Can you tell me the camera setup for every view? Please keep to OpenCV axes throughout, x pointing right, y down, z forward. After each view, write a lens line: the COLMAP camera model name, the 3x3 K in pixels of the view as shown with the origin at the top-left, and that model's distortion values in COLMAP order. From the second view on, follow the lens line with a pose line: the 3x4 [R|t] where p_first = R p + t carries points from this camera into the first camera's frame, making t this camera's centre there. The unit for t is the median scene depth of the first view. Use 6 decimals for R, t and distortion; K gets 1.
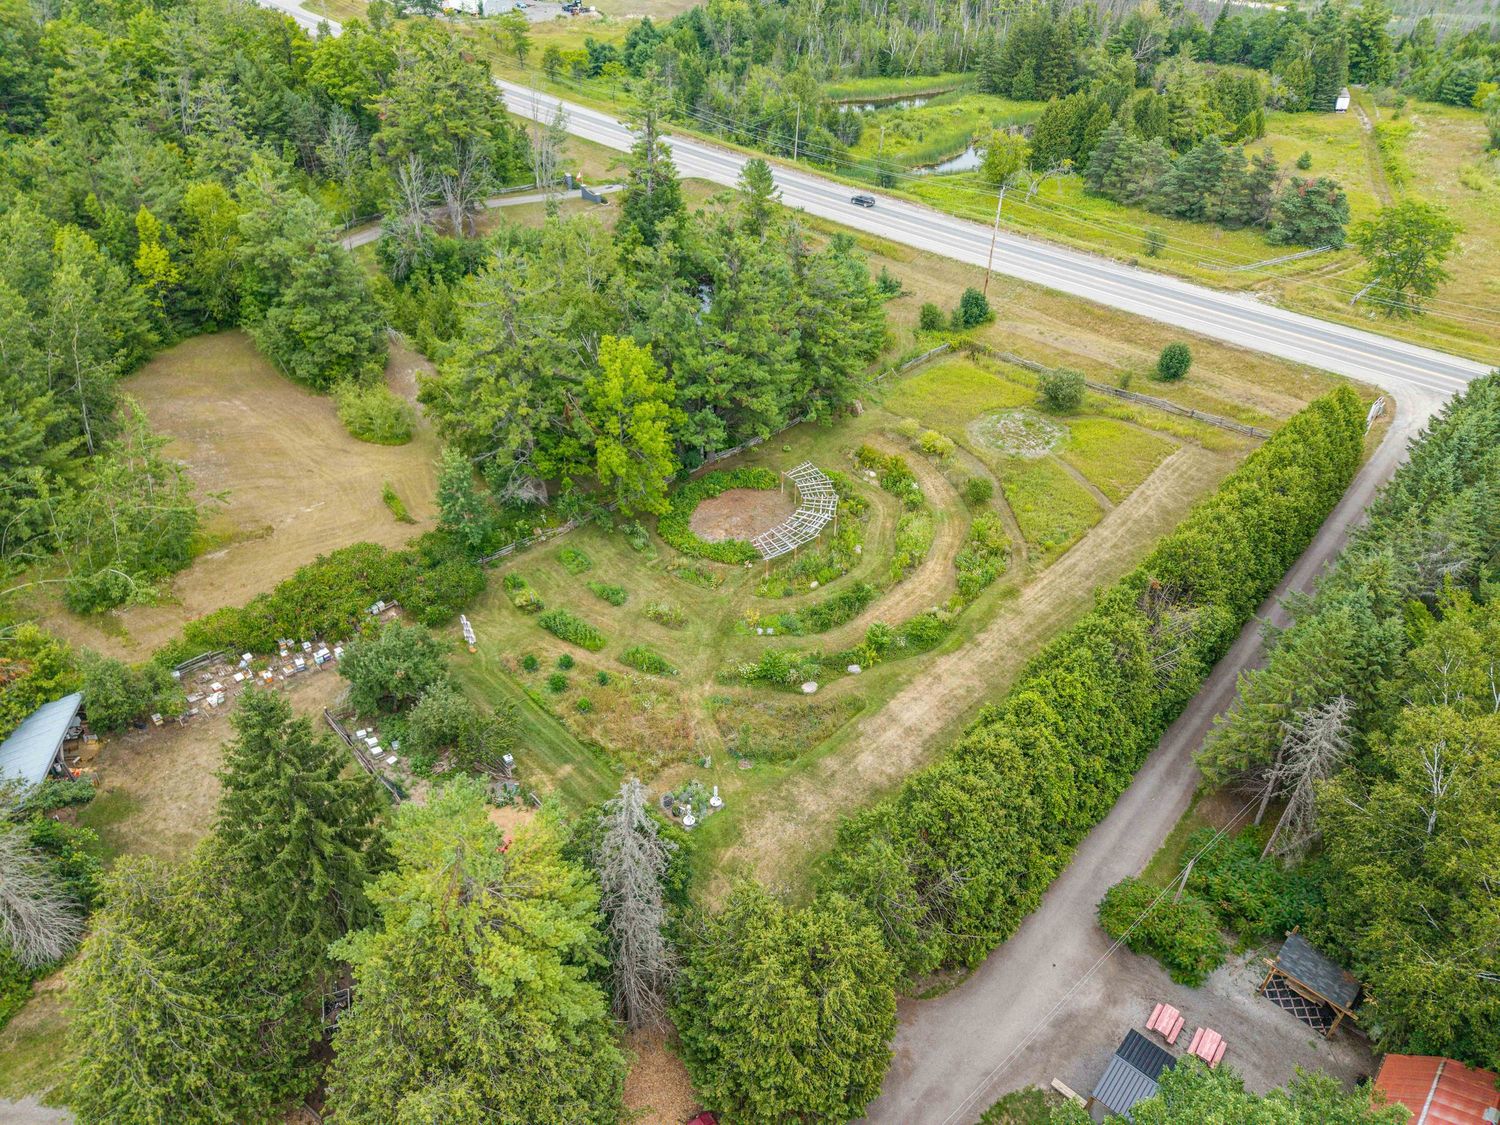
lens RADIAL K [[1003.5, 0, 751.9], [0, 1003.5, 566.2], [0, 0, 1]] dist [-0.005524, 0.001990]
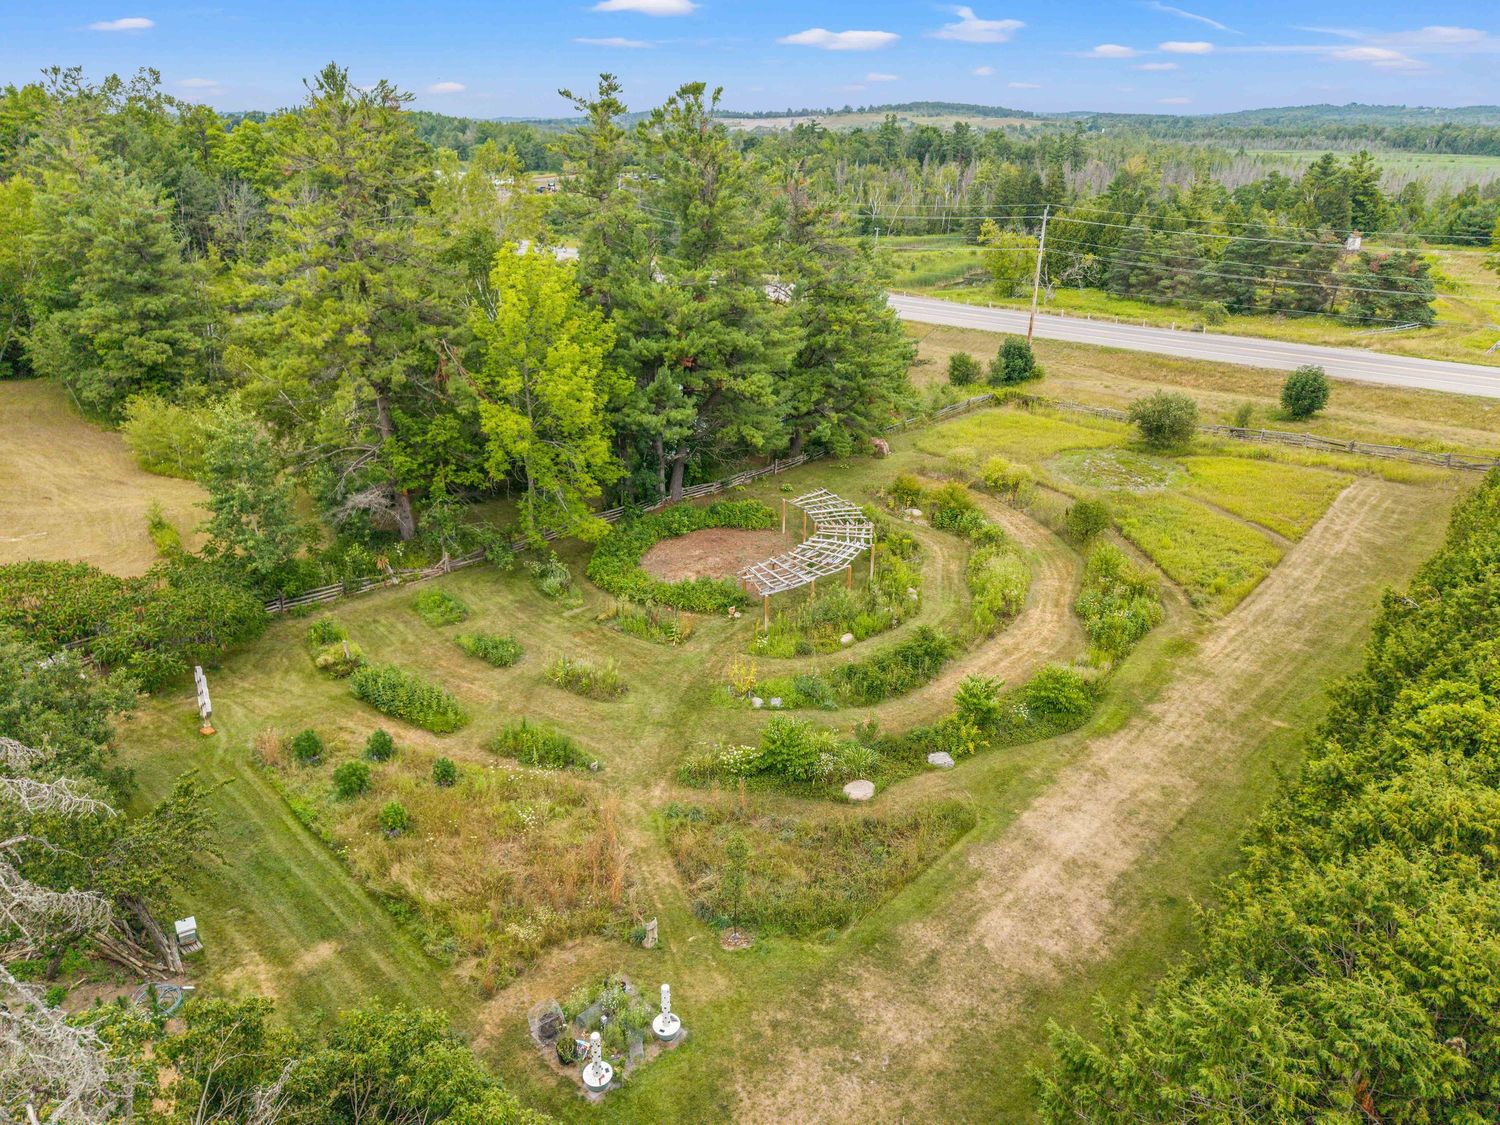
lens RADIAL K [[1003.5, 0, 746.7], [0, 1003.5, 560.1], [0, 0, 1]] dist [-0.005524, 0.001990]
pose [[0.999784, -0.012778, 0.016406, -0.005601], [0.016305, 0.971359, -0.237055, 0.112496], [-0.012907, 0.237271, 0.971358, 0.423885]]
